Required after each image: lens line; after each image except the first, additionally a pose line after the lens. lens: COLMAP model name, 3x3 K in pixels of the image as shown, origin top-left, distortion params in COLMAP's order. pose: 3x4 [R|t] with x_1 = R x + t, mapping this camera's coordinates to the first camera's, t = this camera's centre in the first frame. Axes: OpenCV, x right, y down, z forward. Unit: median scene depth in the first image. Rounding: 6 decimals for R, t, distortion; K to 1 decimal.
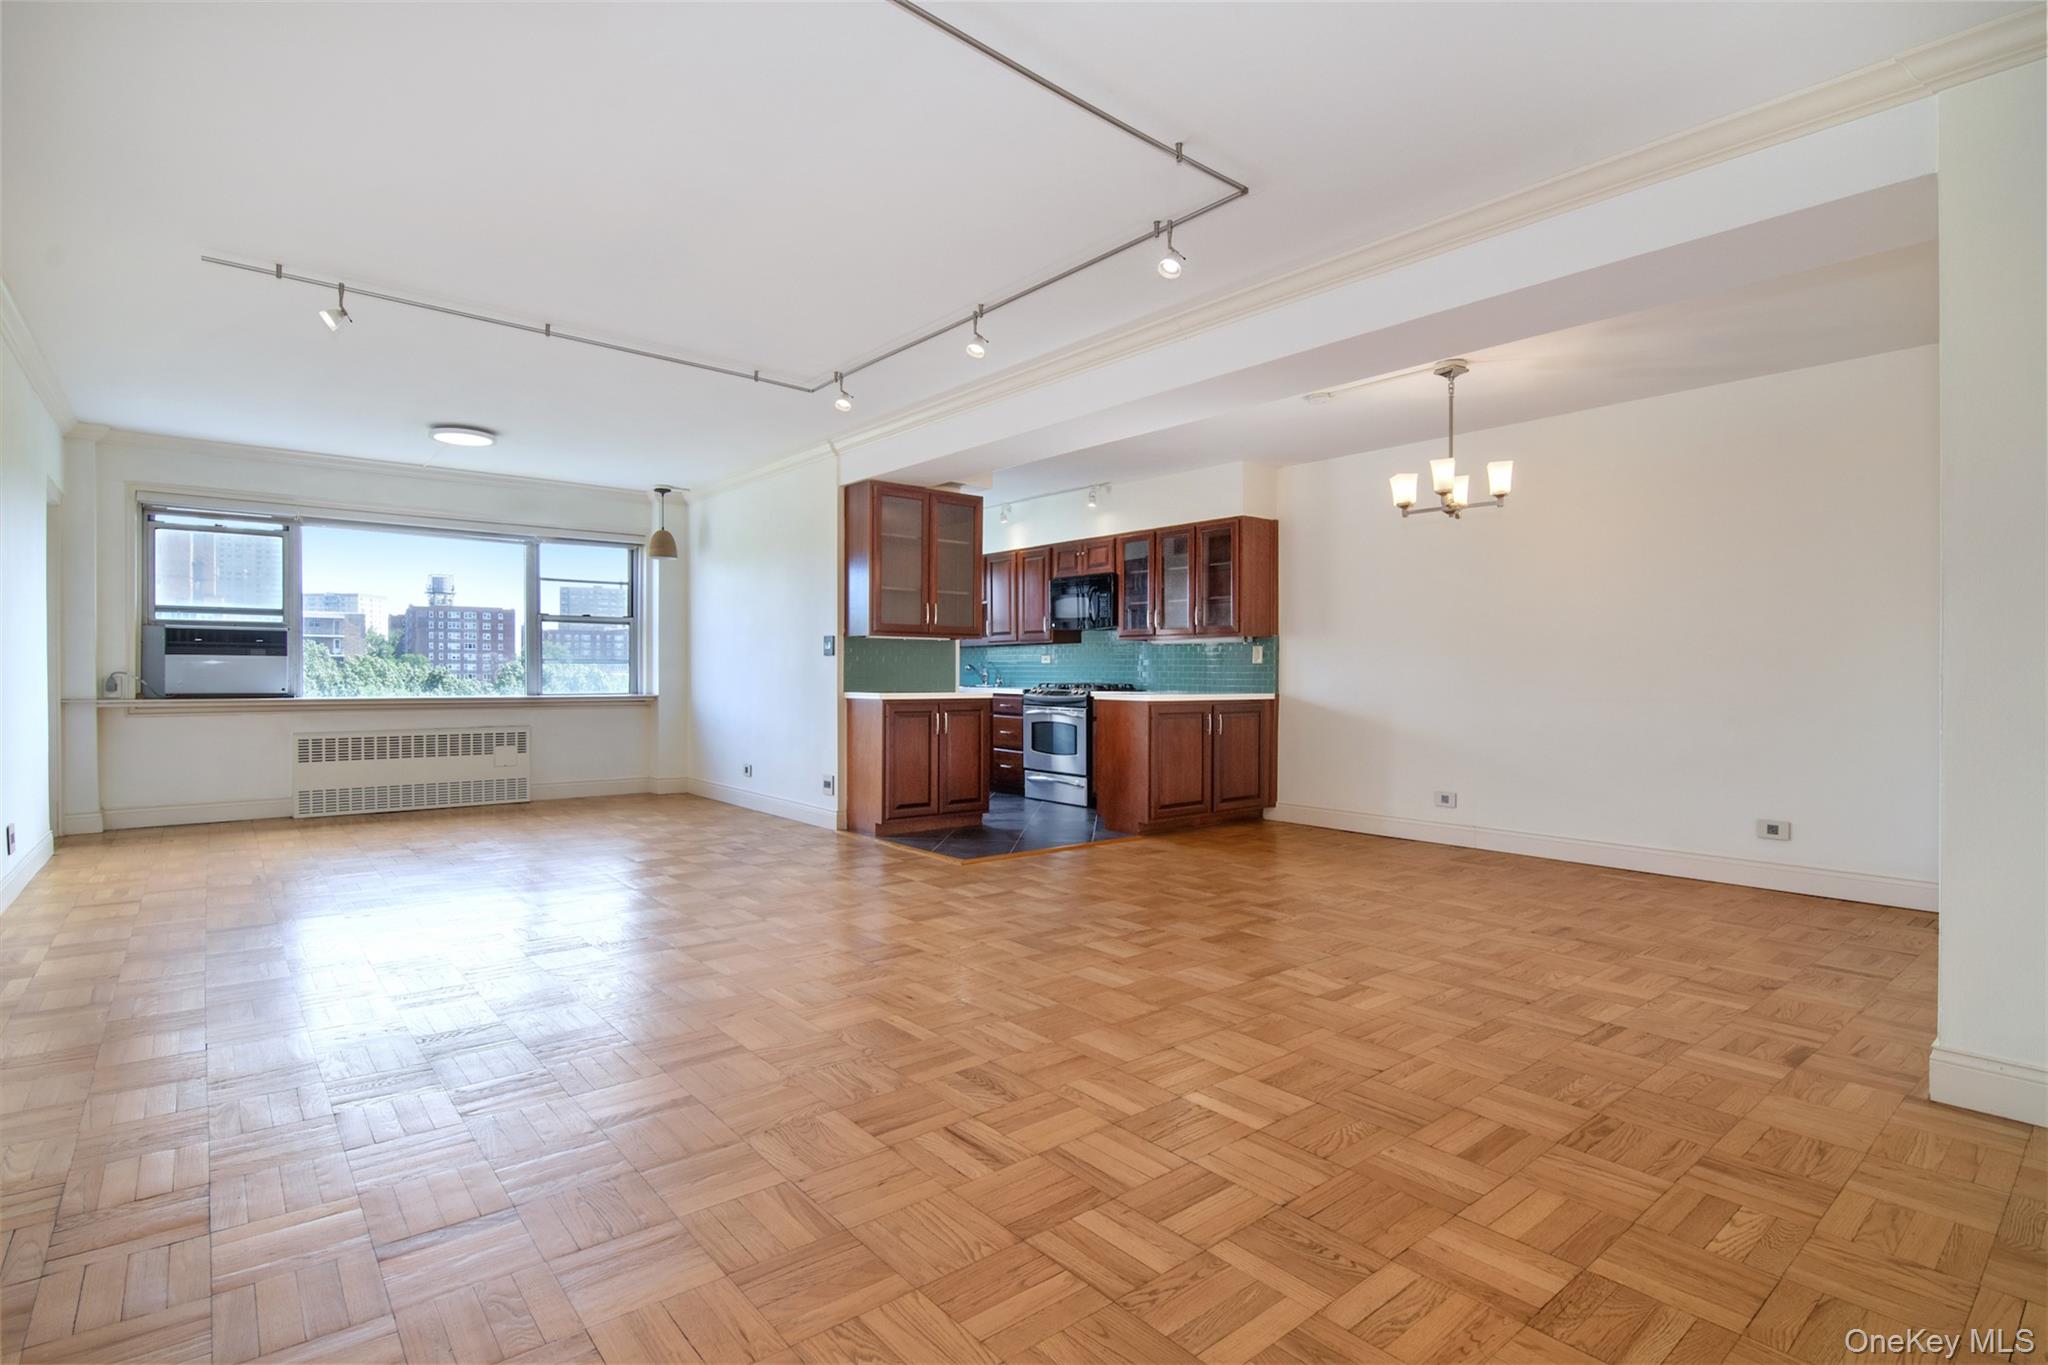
lens RADIAL K [[1005.8, 0, 1015.5], [0, 1005.8, 676.1], [0, 0, 1]] dist [-0.018668, 0.000488]
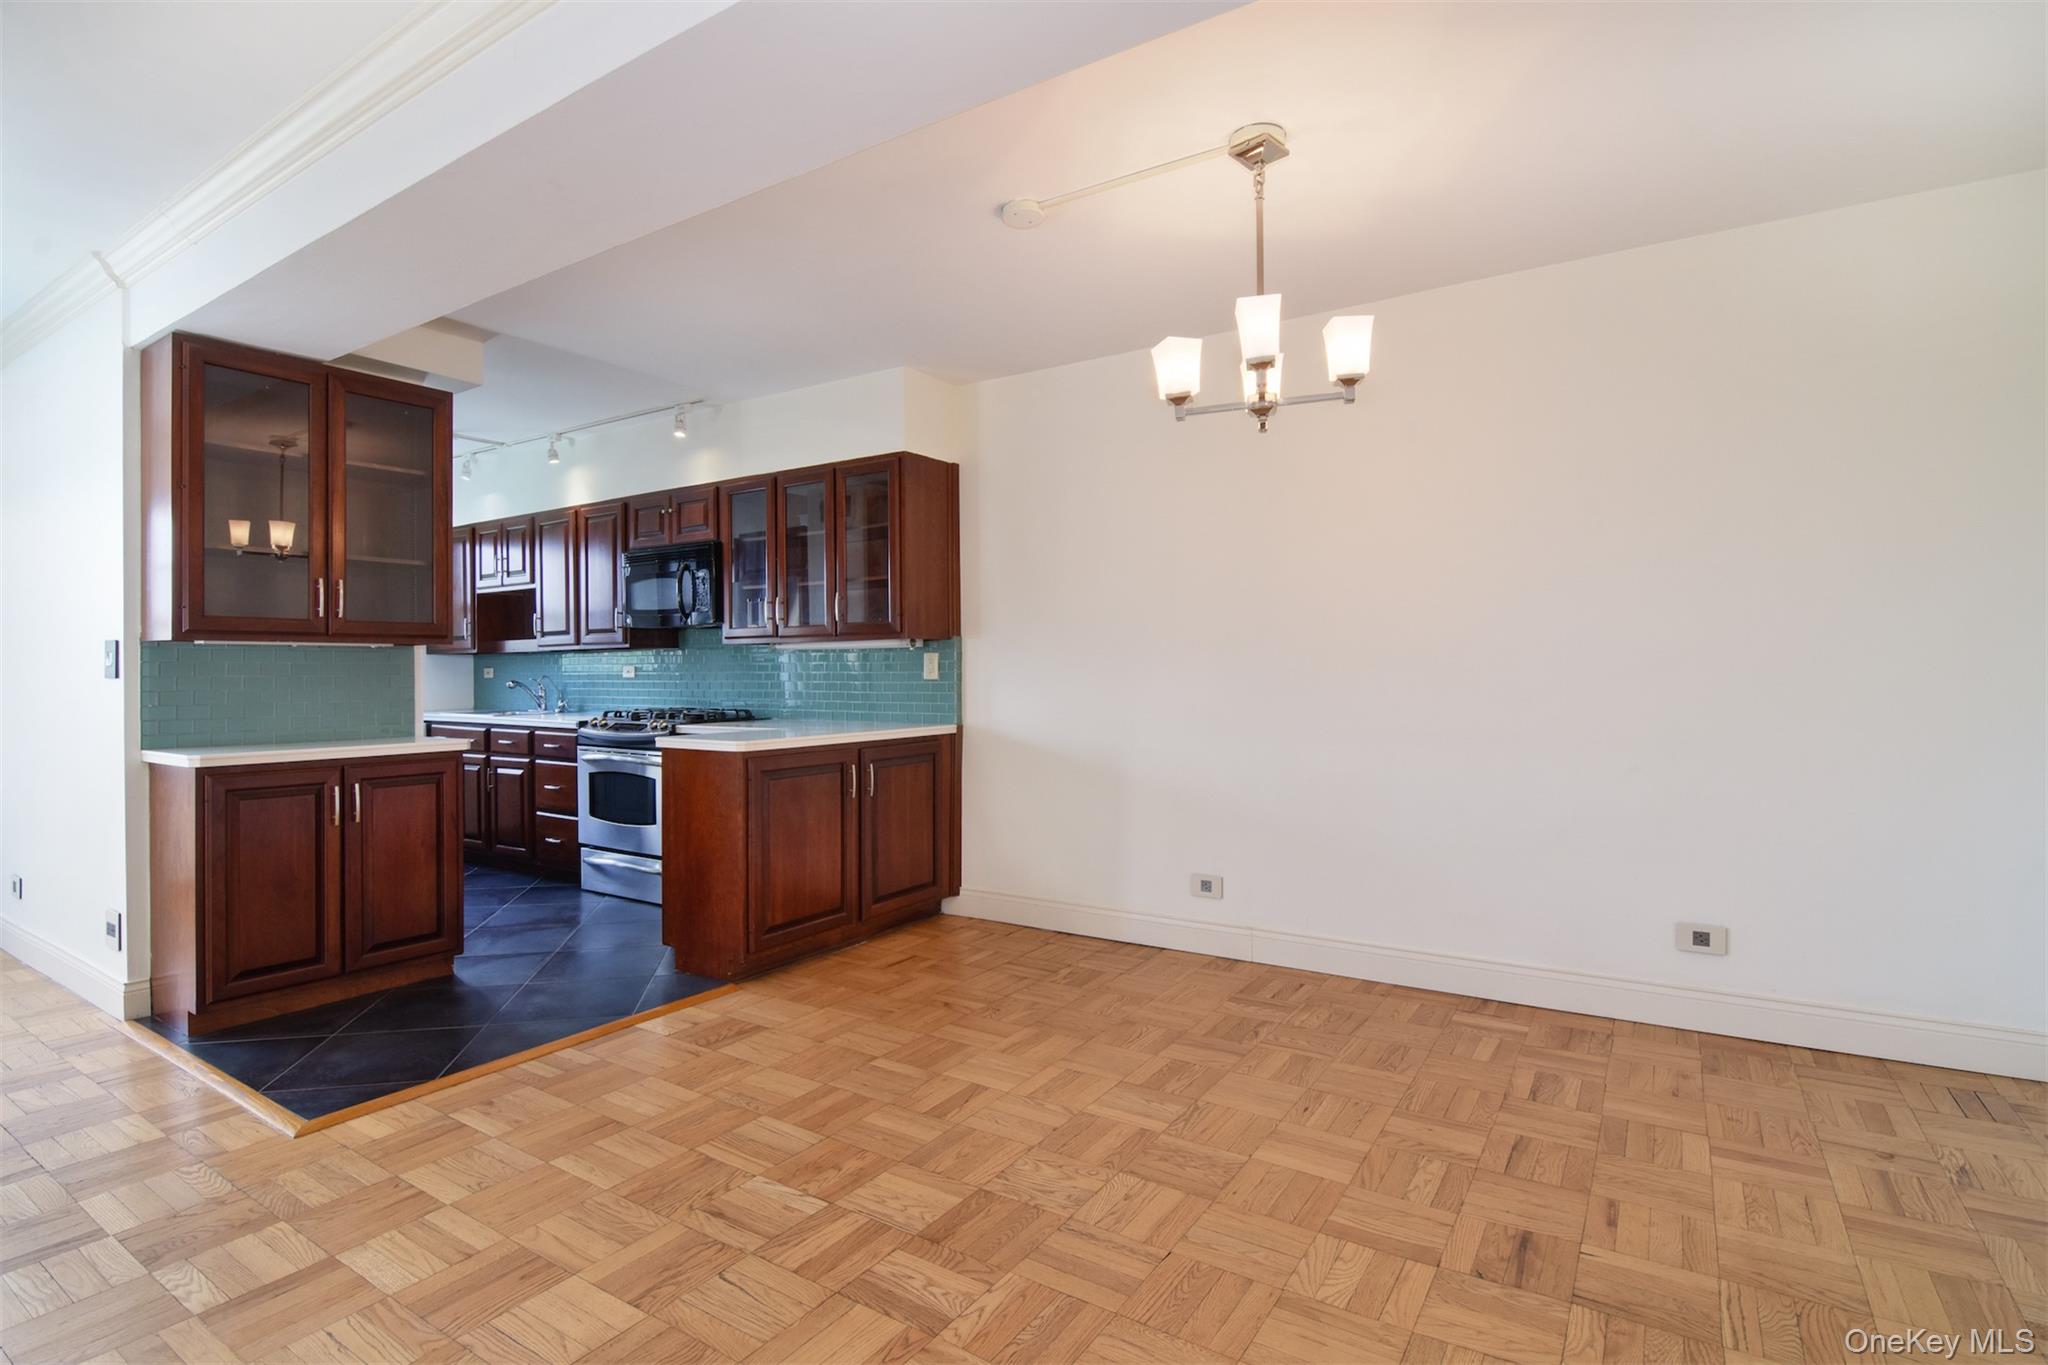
lens RADIAL K [[1005.8, 0, 1015.5], [0, 1005.8, 676.1], [0, 0, 1]] dist [-0.018668, 0.000488]
pose [[0.955106, -0.012235, 0.296012, 0.085860], [0.011163, 0.999924, 0.005311, -0.015435], [-0.296054, -0.001768, 0.955169, 0.306597]]
